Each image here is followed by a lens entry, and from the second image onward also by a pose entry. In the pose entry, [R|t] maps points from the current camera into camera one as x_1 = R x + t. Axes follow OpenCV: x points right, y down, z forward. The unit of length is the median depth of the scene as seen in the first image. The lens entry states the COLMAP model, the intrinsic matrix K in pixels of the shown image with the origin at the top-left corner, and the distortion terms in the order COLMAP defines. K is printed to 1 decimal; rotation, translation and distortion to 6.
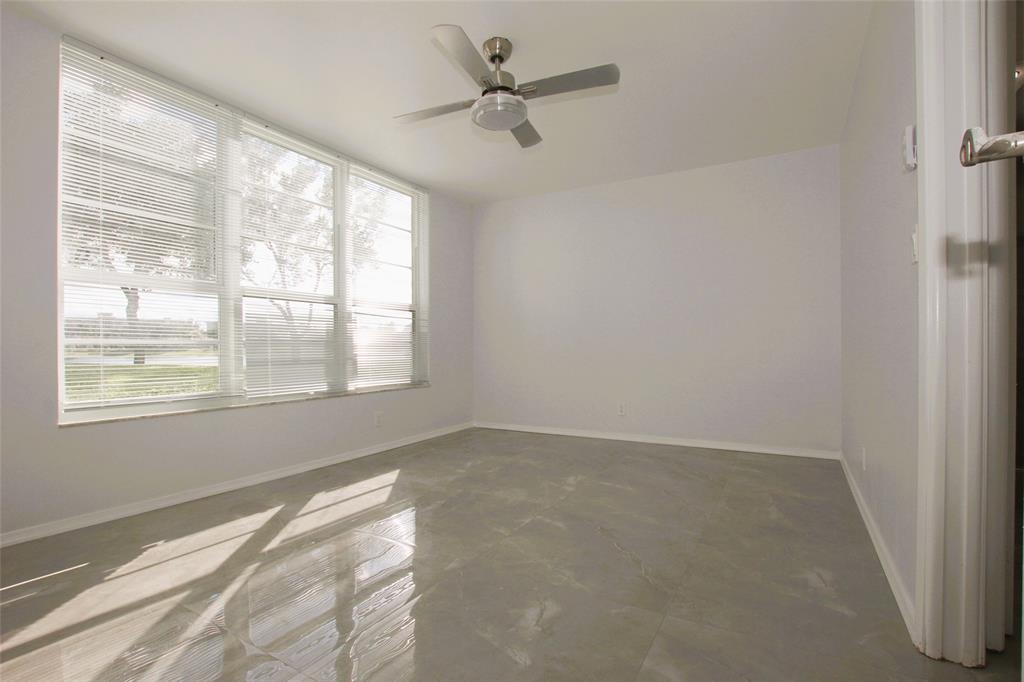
lens RADIAL K [[475.0, 0, 508.6], [0, 475.0, 349.6], [0, 0, 1]] dist [-0.024020, 0.000082]
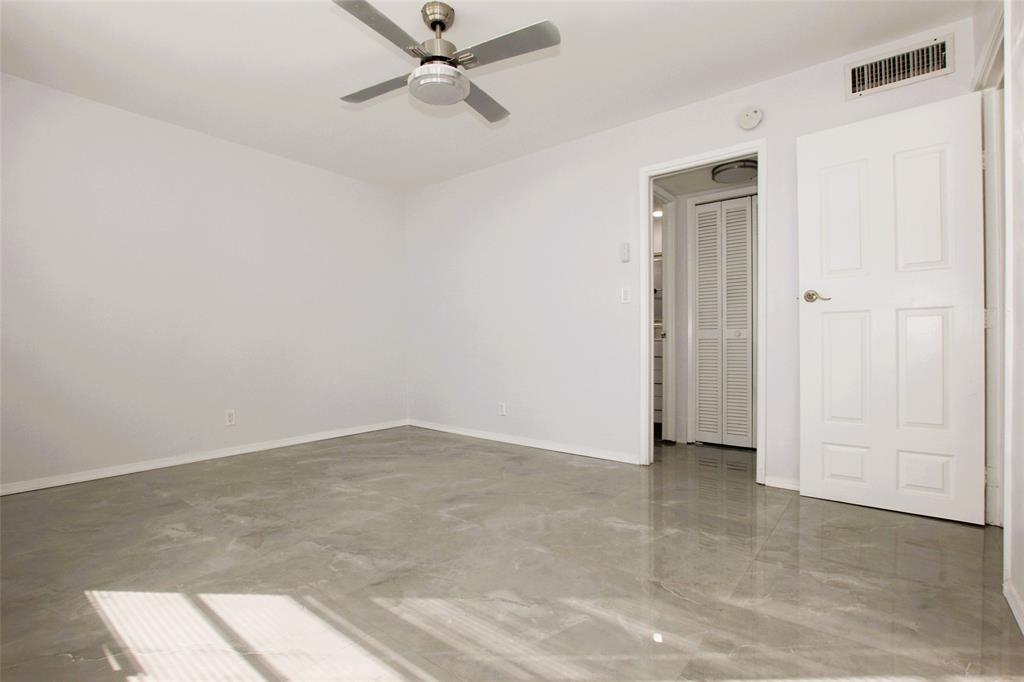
lens RADIAL K [[475.0, 0, 508.6], [0, 475.0, 349.6], [0, 0, 1]] dist [-0.024020, 0.000082]
pose [[0.147173, -0.007595, 0.989082, -0.788017], [0.011460, 0.999916, 0.005973, 0.010935], [-0.989044, 0.010455, 0.147247, 0.629770]]
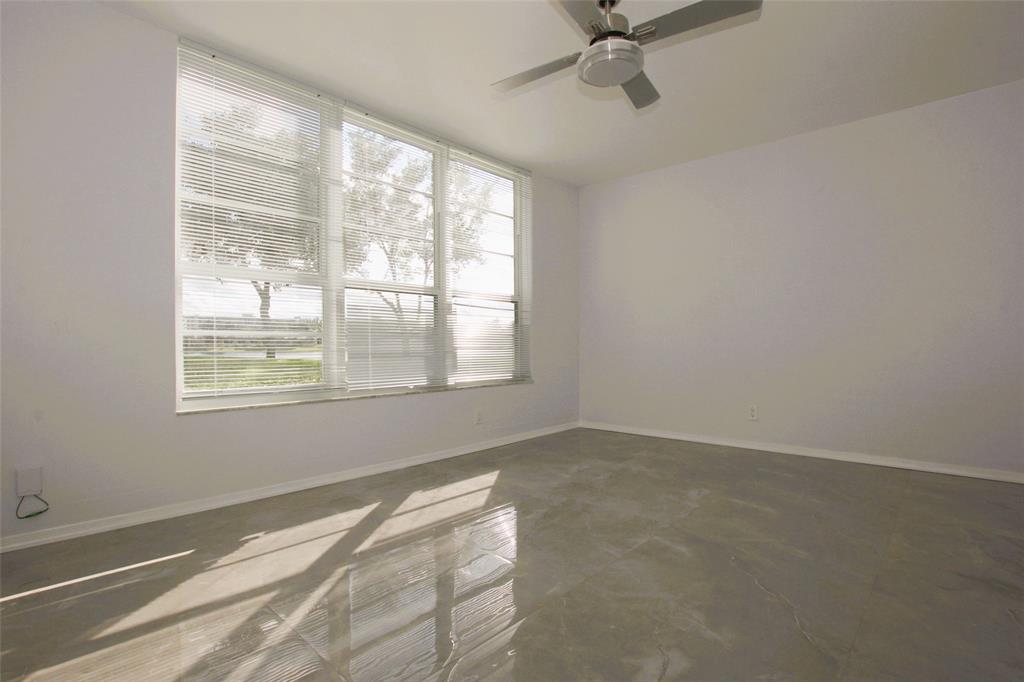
lens RADIAL K [[484.8, 0, 512.8], [0, 484.8, 345.0], [0, 0, 1]] dist [-0.016992, 0.000154]
pose [[0.977974, 0.002126, -0.208717, -0.006925], [-0.002729, 0.999993, -0.002604, 0.009599], [0.208710, 0.003116, 0.977973, 0.085446]]
